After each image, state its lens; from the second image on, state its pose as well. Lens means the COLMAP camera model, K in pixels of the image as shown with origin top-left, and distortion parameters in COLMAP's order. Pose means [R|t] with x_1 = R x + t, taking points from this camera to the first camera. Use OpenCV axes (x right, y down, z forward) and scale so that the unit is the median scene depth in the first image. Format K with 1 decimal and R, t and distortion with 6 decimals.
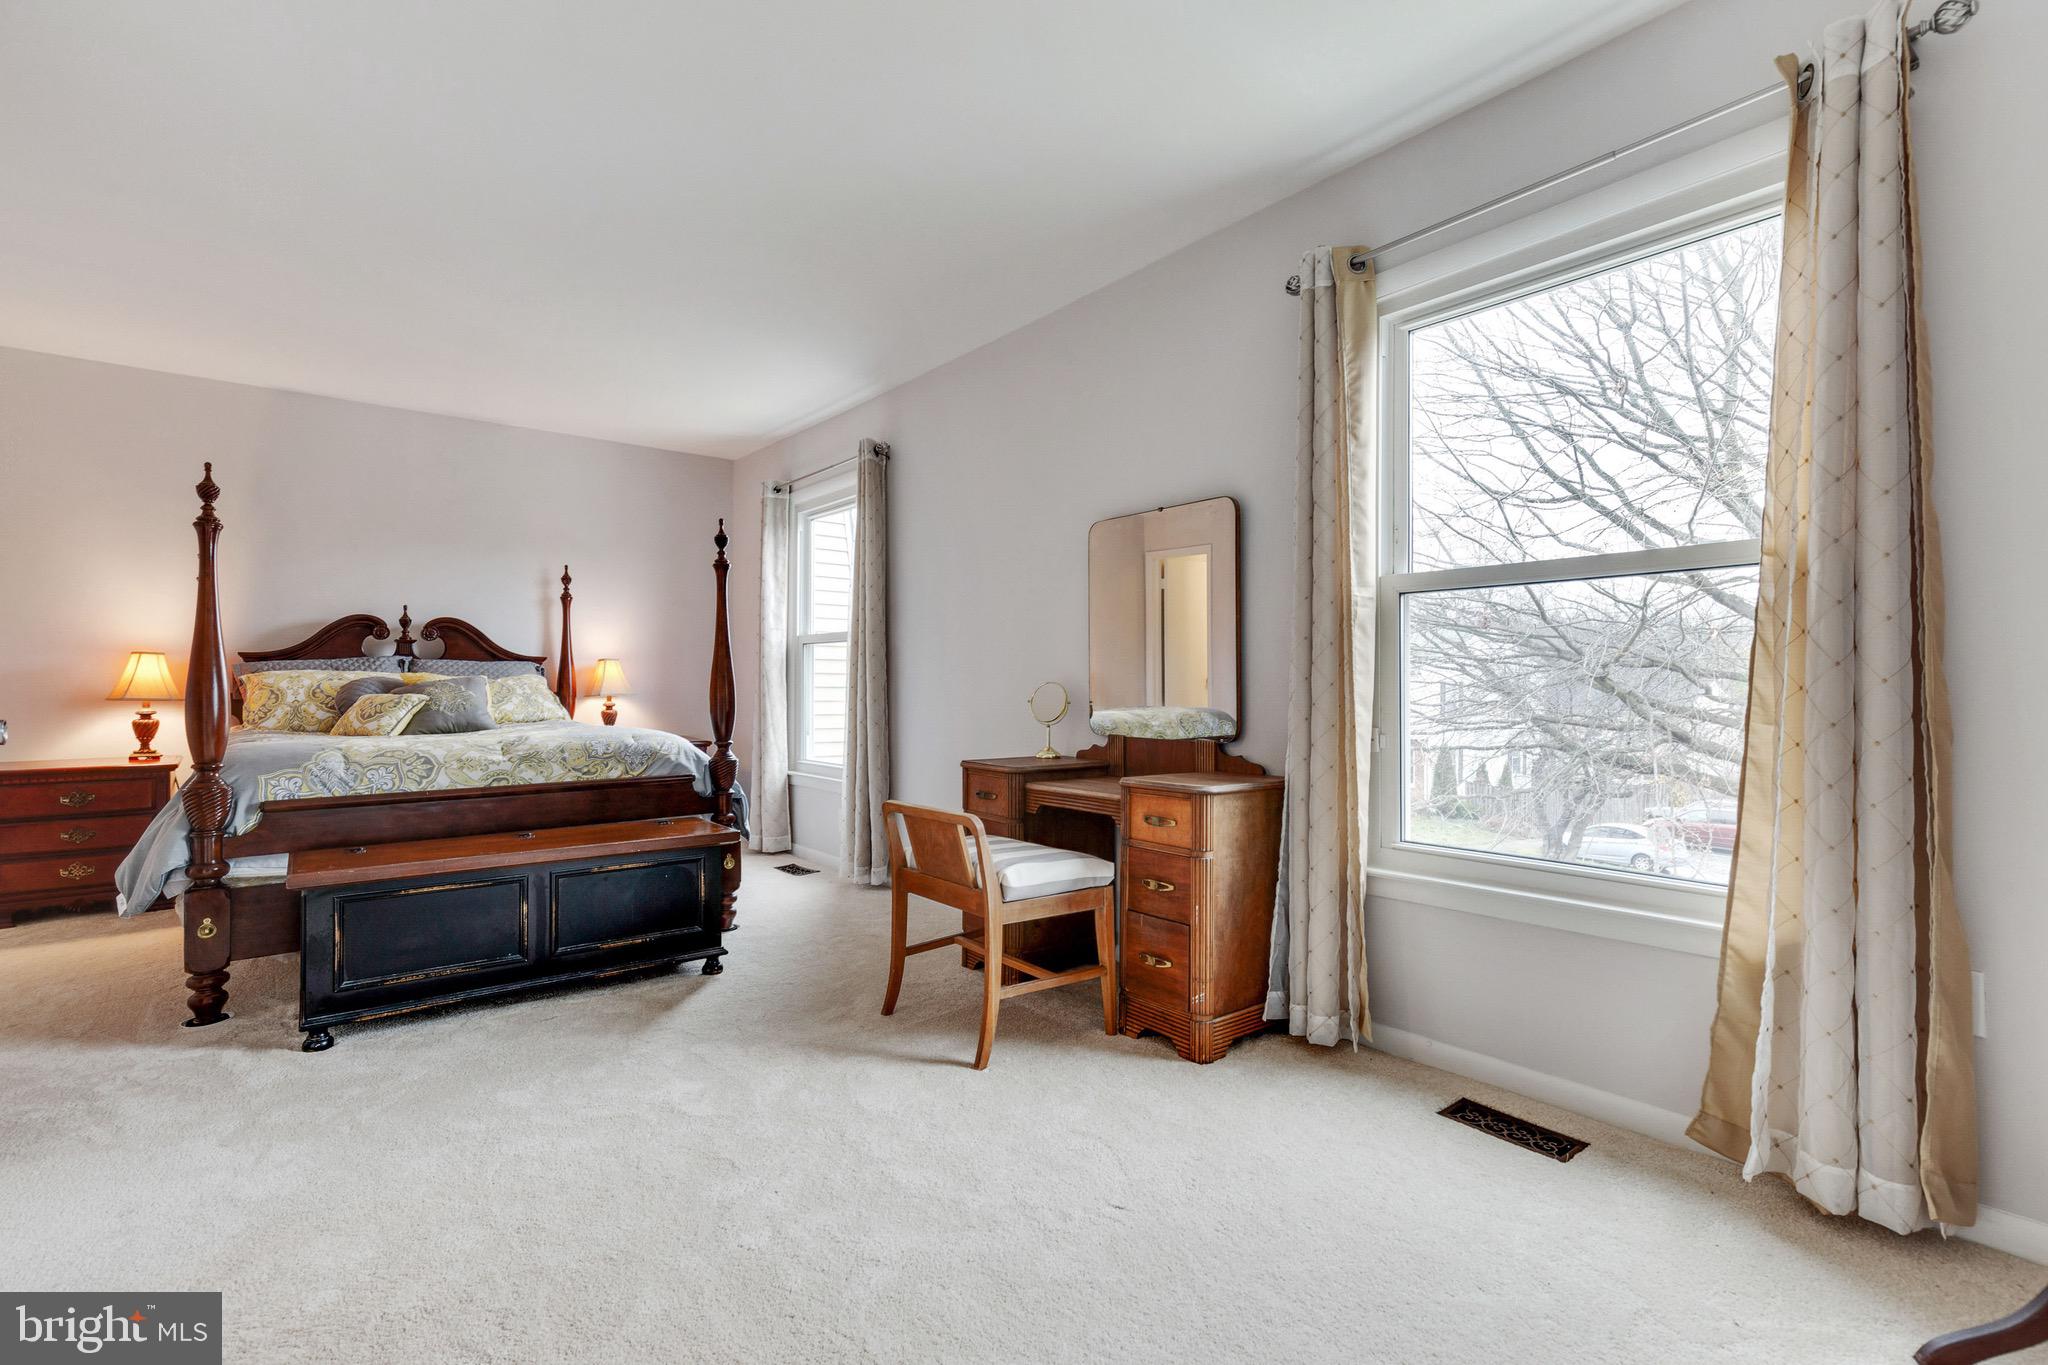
lens RADIAL K [[932.6, 0, 1028.4], [0, 932.6, 684.3], [0, 0, 1]] dist [0.001868, -0.000424]
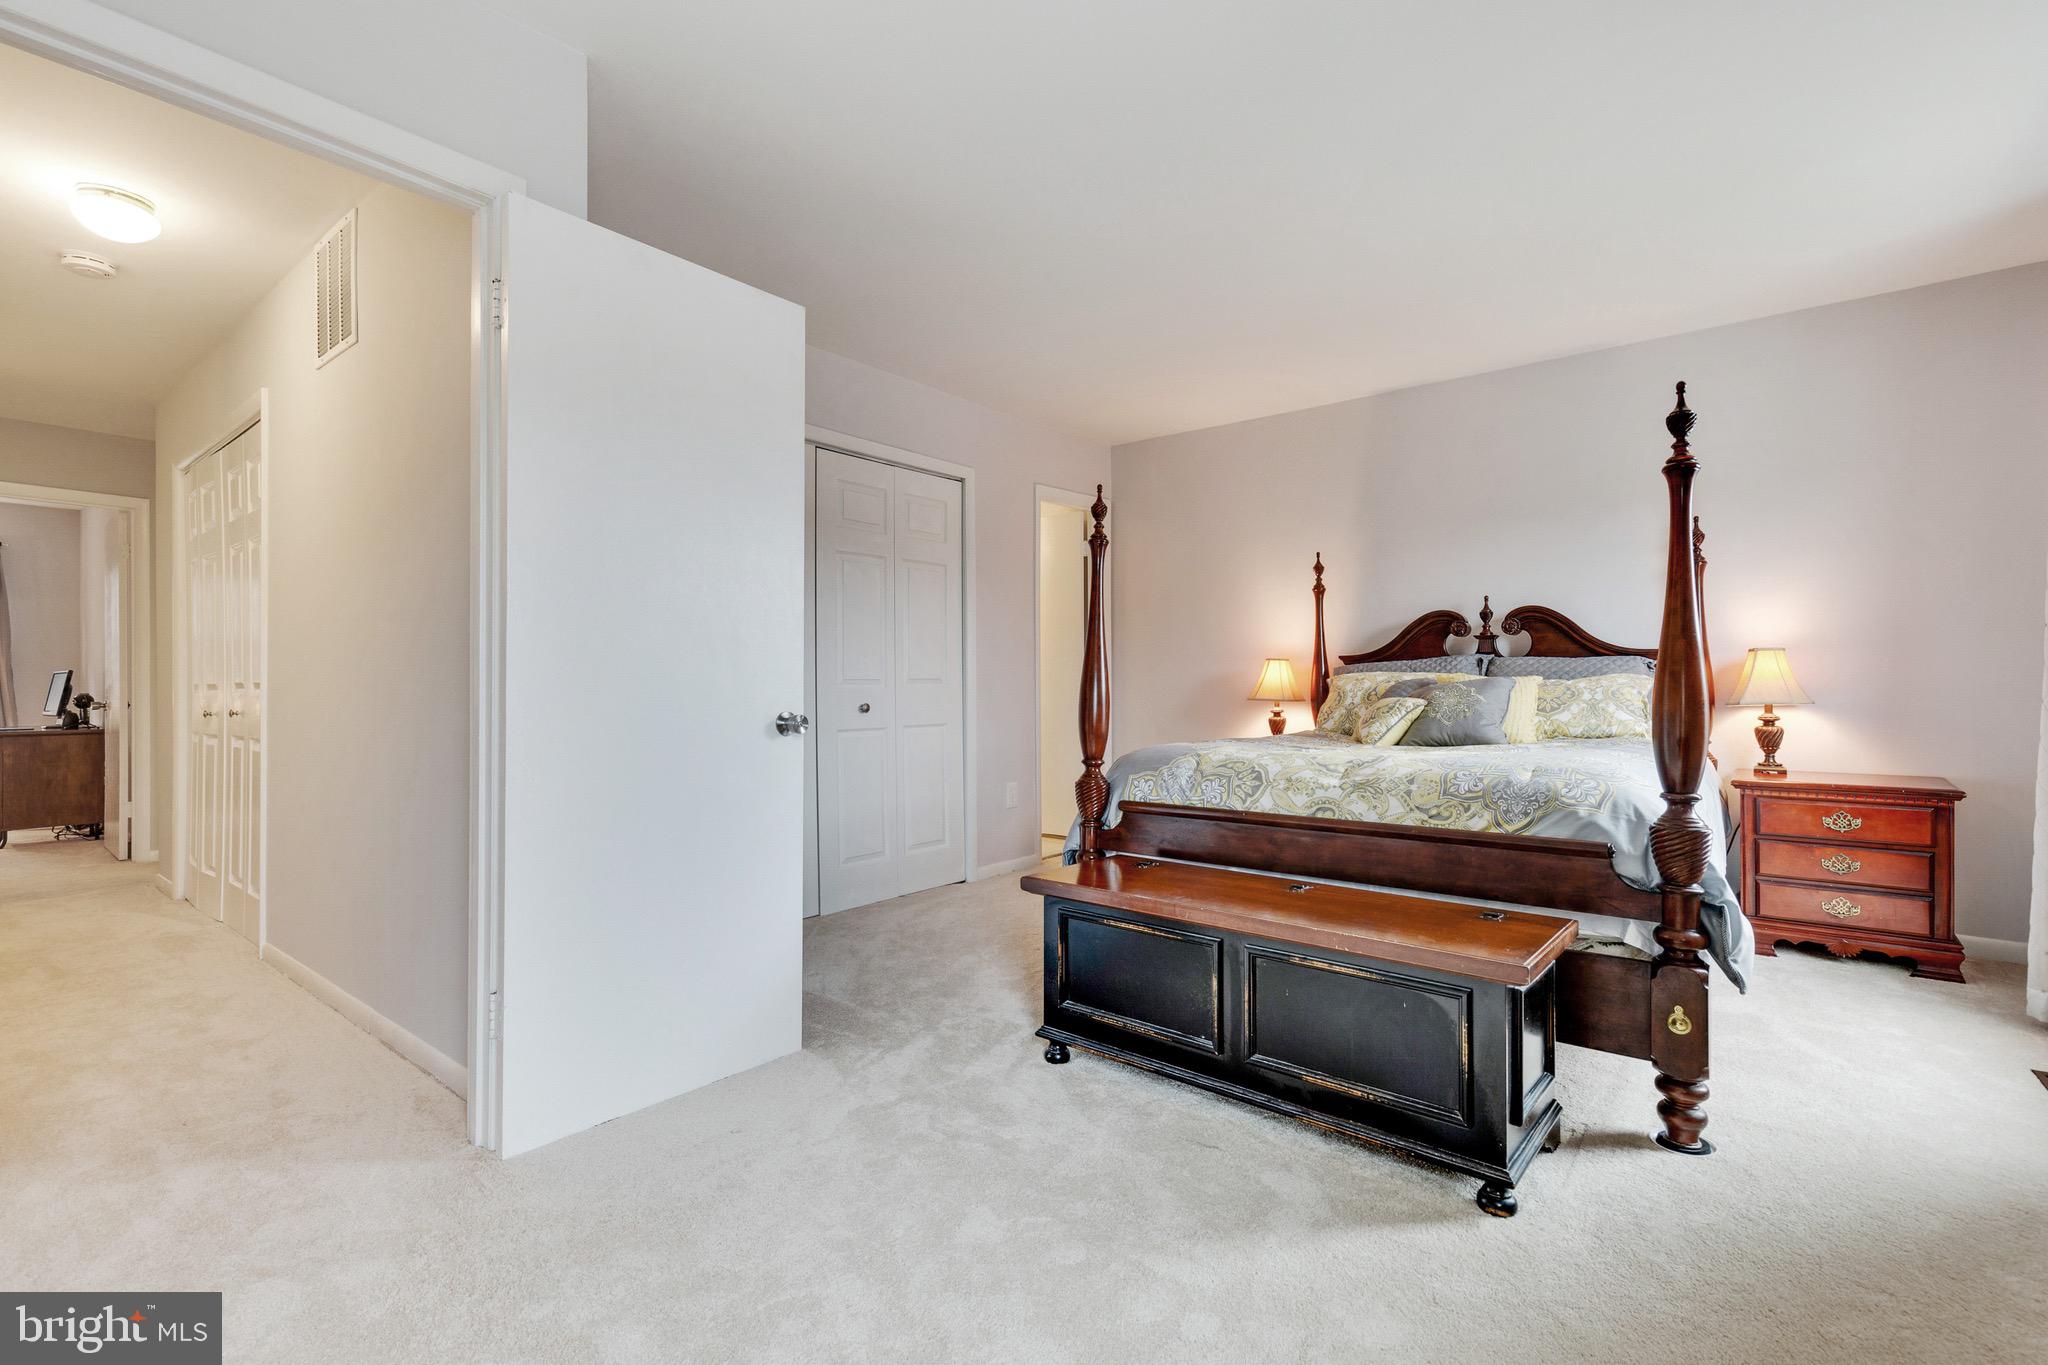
lens RADIAL K [[932.6, 0, 1025.1], [0, 932.6, 675.5], [0, 0, 1]] dist [0.001868, -0.000424]
pose [[0.192232, -0.010707, -0.981291, 0.121648], [-0.000418, 0.999939, -0.010993, -0.000875], [0.981349, 0.002523, 0.192216, 0.489126]]
